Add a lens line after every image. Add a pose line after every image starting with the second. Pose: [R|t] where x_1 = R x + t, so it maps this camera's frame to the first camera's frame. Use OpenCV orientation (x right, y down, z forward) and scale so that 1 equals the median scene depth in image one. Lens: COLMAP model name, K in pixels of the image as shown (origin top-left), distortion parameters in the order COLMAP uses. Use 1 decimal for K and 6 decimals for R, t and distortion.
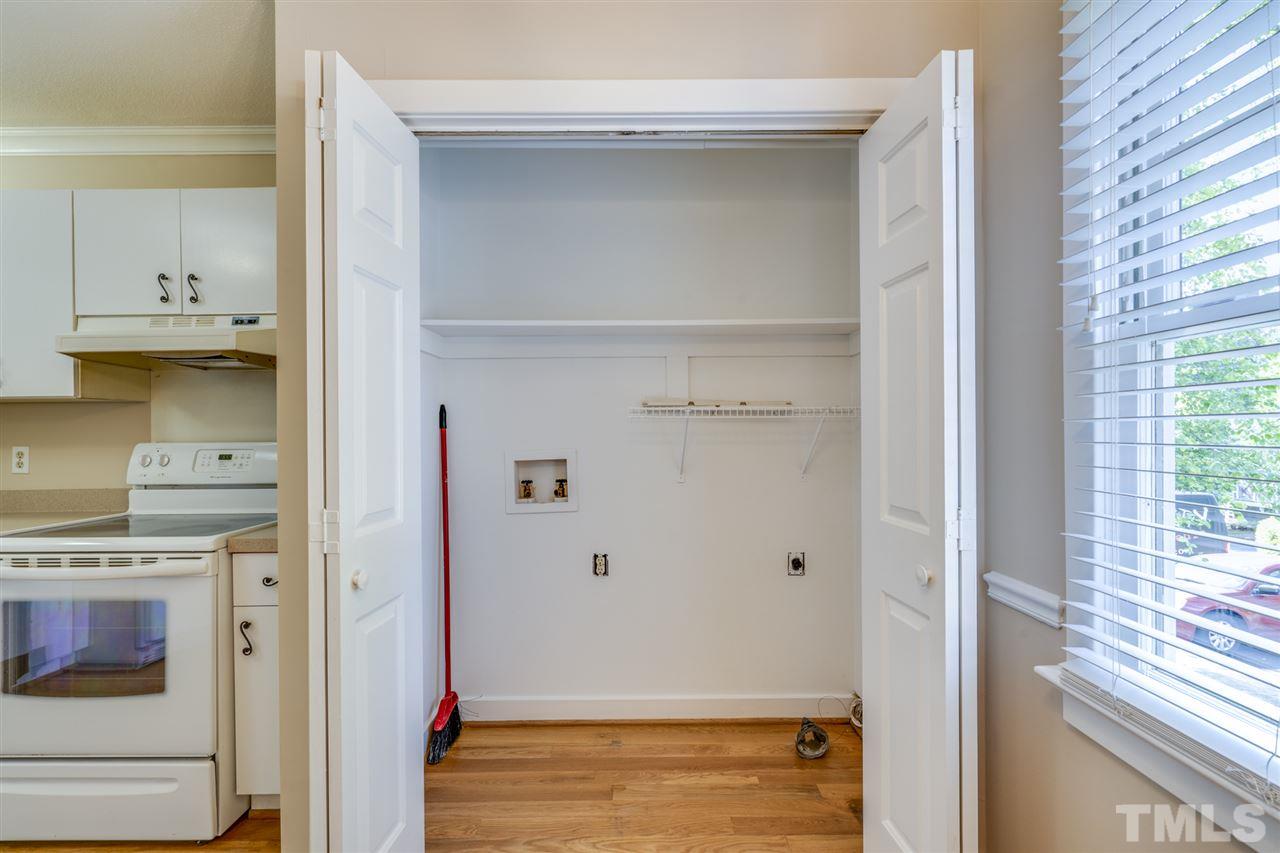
lens RADIAL K [[584.7, 0, 646.8], [0, 584.7, 430.5], [0, 0, 1]] dist [-0.003152, 0.001593]
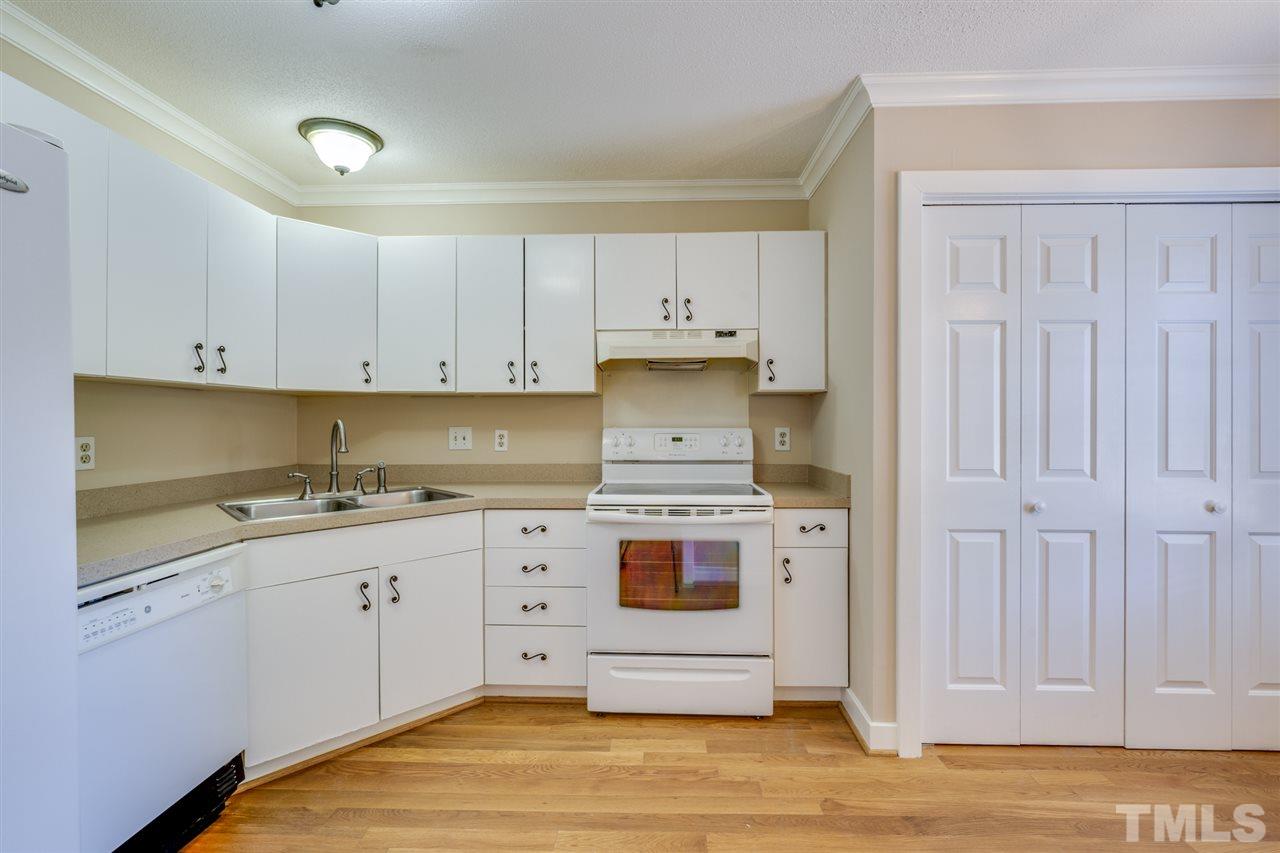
lens RADIAL K [[584.7, 0, 643.8], [0, 584.7, 425.4], [0, 0, 1]] dist [-0.003152, 0.001593]
pose [[0.999487, 0.007501, -0.031144, -0.827464], [-0.007505, 0.999972, -0.000005, 0.017152], [0.031143, 0.000239, 0.999515, -0.312008]]
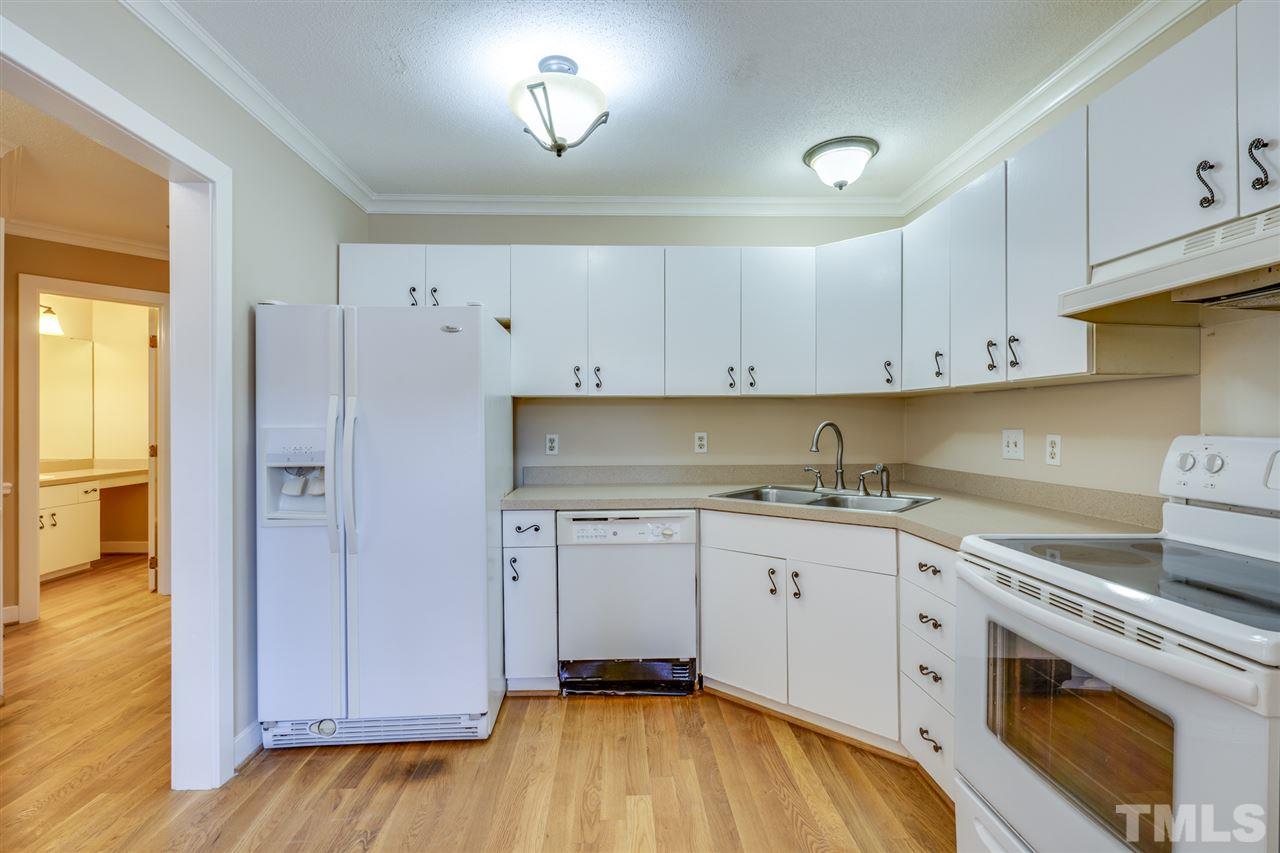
lens RADIAL K [[584.7, 0, 635.5], [0, 584.7, 420.5], [0, 0, 1]] dist [-0.003152, 0.001593]
pose [[0.035731, 0.007260, -0.999335, -0.233557], [-0.003047, 0.999970, 0.007156, 0.001222], [0.999357, 0.002789, 0.035752, 0.378068]]
